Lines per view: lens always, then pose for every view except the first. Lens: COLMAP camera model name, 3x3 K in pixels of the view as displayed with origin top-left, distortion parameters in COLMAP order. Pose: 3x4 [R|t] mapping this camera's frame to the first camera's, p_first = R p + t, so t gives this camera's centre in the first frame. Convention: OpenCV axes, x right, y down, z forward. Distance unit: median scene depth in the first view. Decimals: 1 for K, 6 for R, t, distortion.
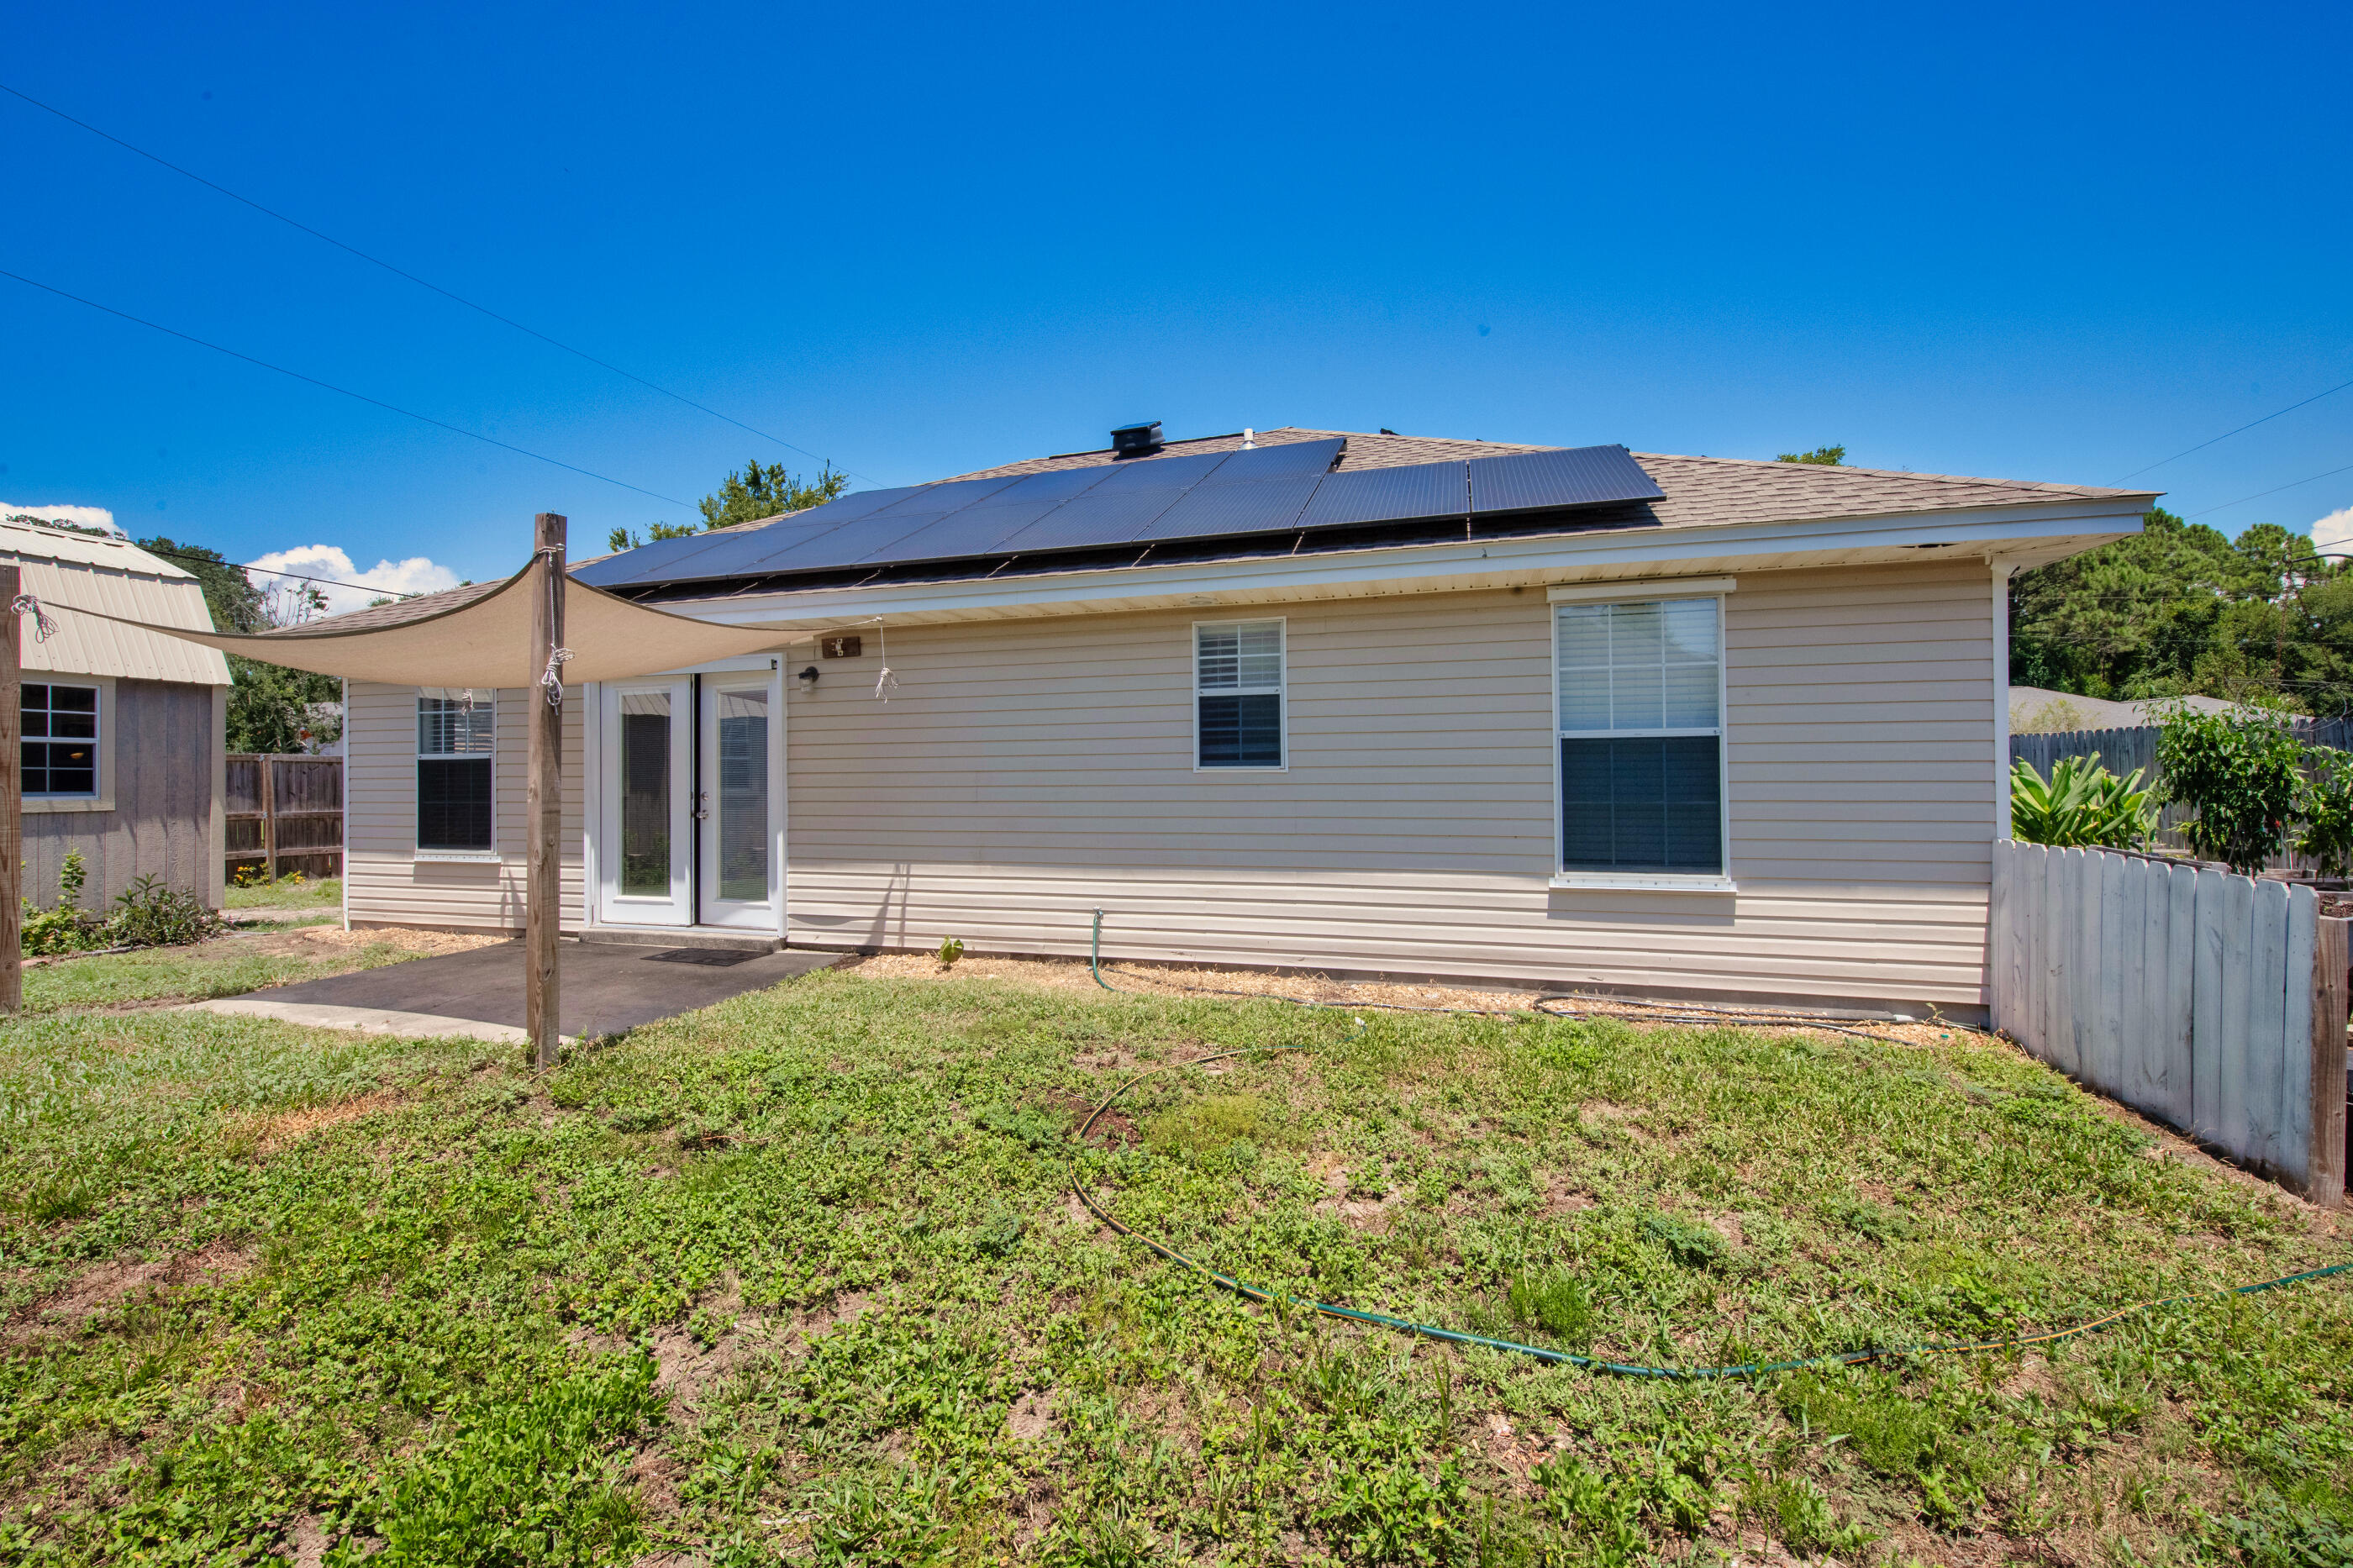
lens RADIAL K [[917.9, 0, 1118.9], [0, 917.9, 768.3], [0, 0, 1]] dist [-0.023129, -0.000079]
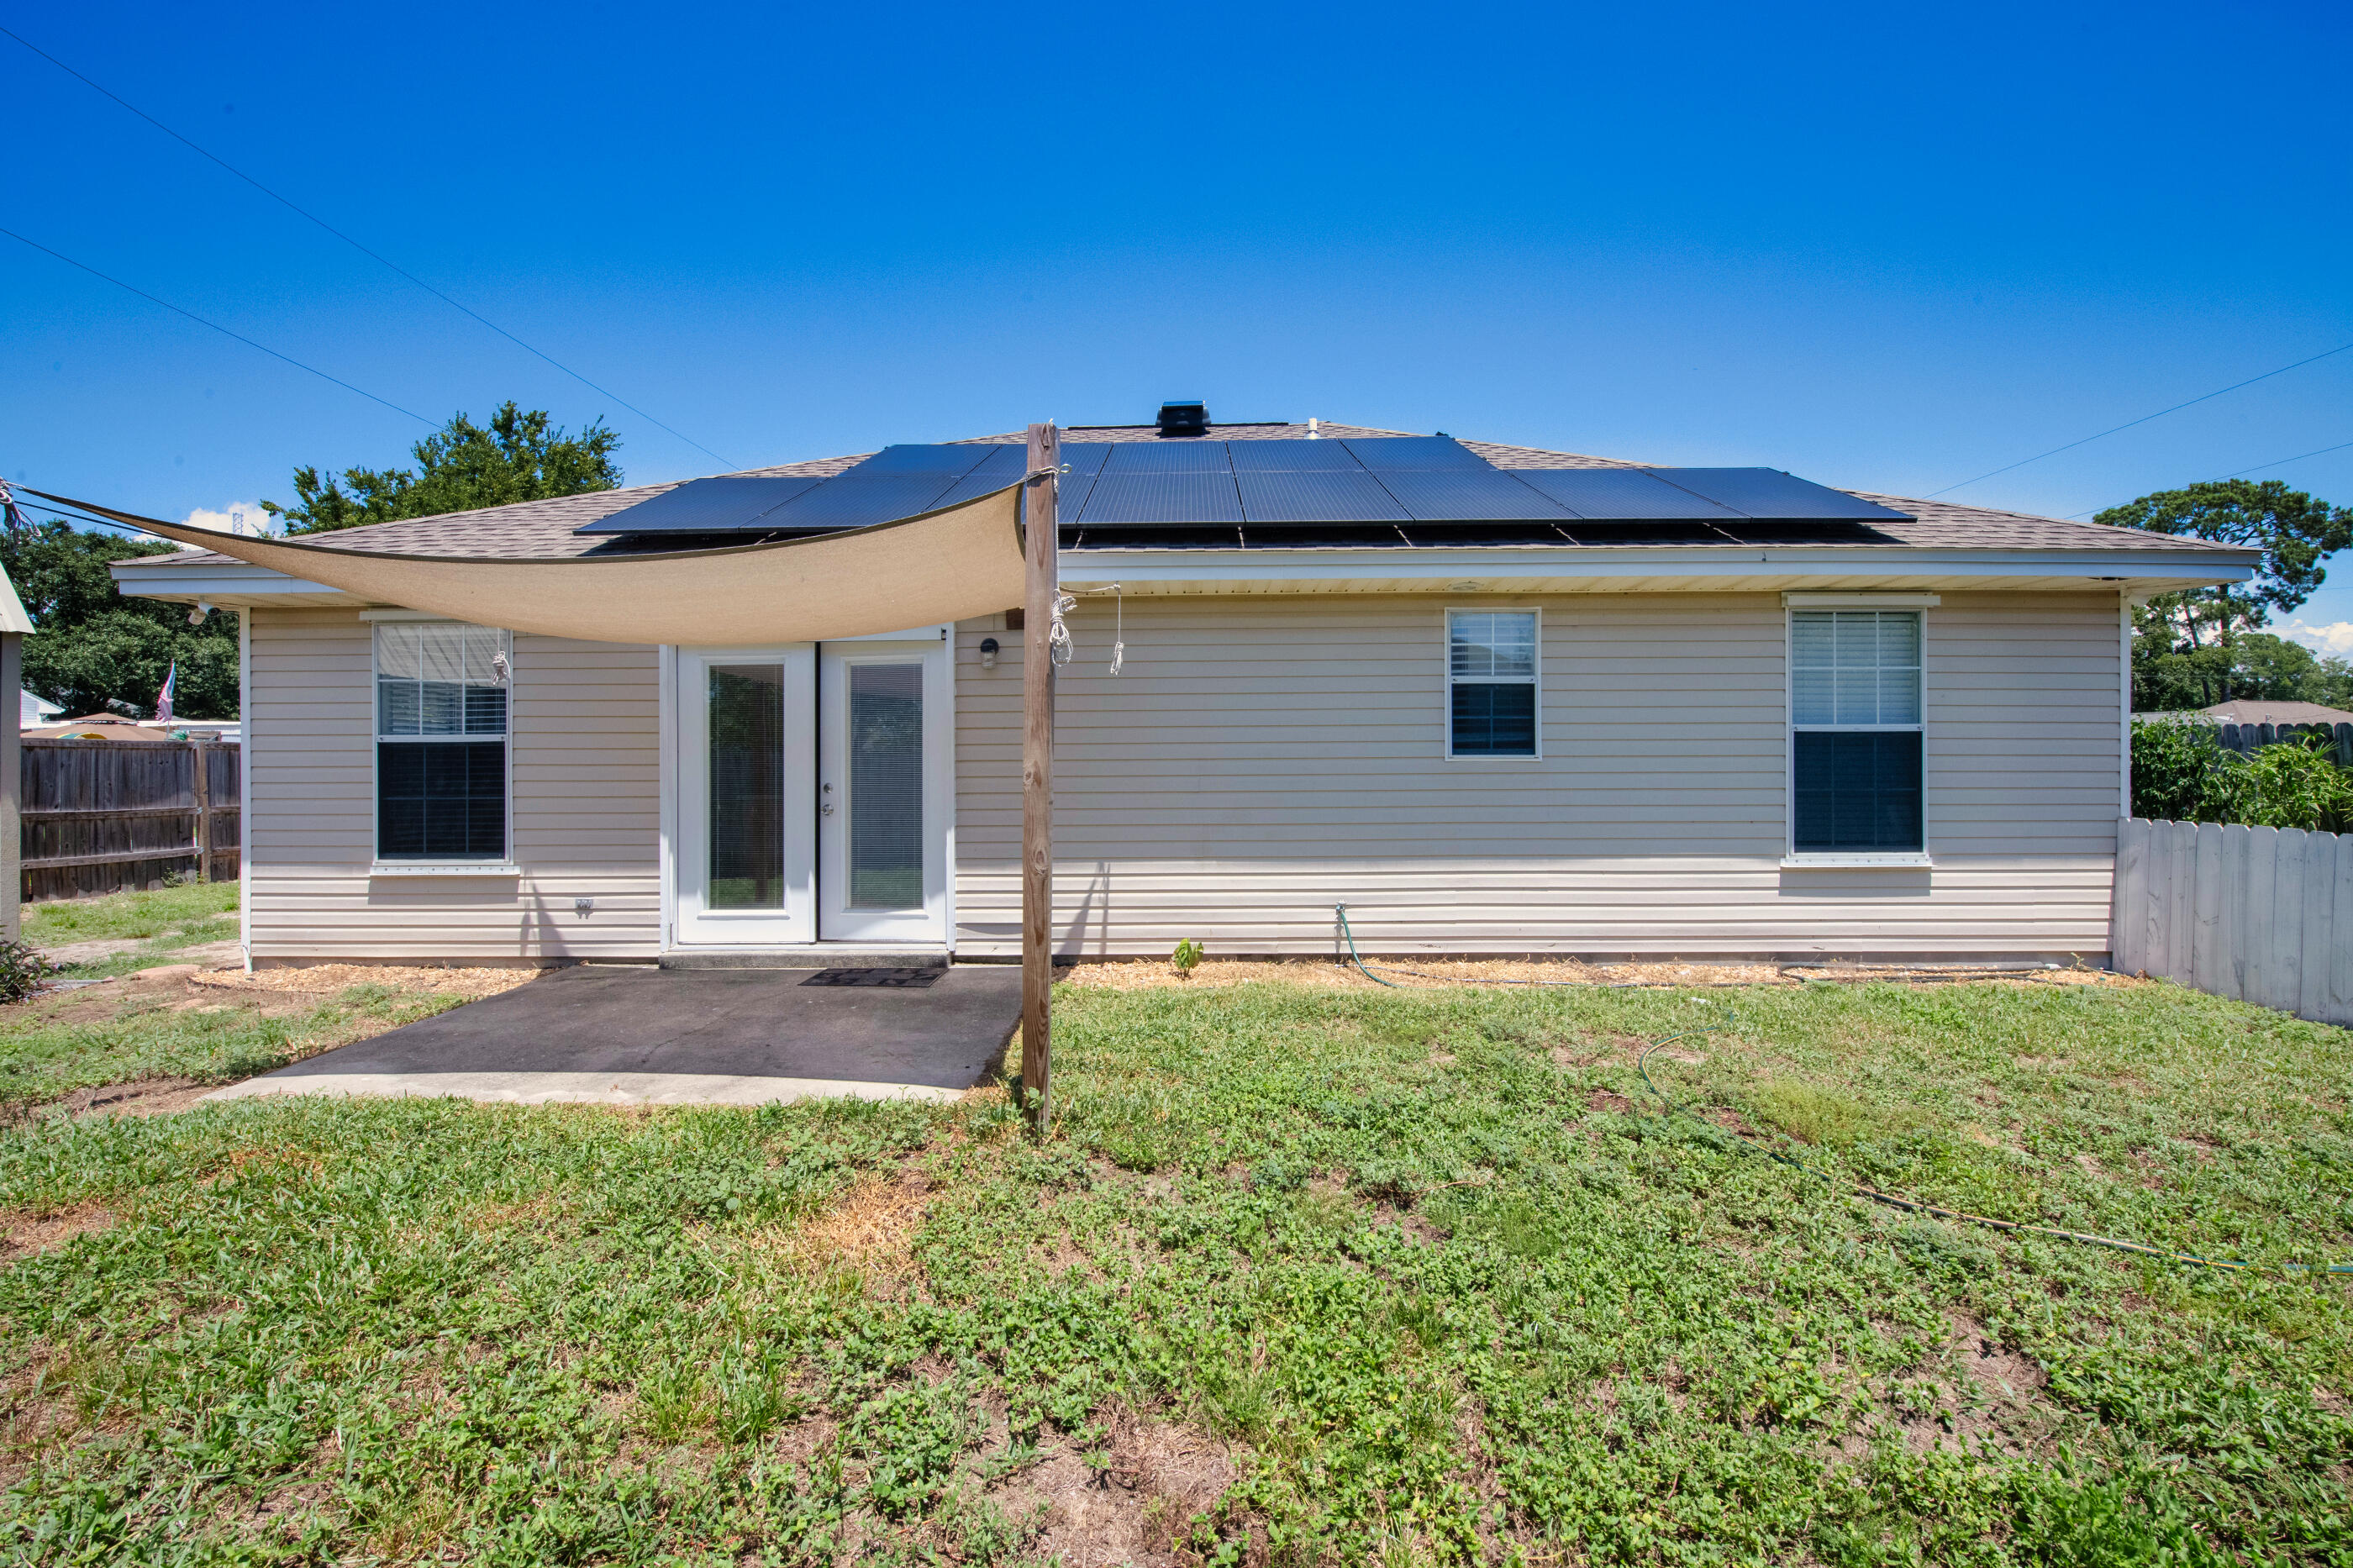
lens RADIAL K [[917.9, 0, 1124.2], [0, 917.9, 775.2], [0, 0, 1]] dist [-0.023129, -0.000079]
pose [[0.963995, 0.000824, 0.265919, -0.455744], [-0.004483, 0.999903, 0.013153, 0.007089], [-0.265882, -0.013871, 0.963906, 0.127106]]
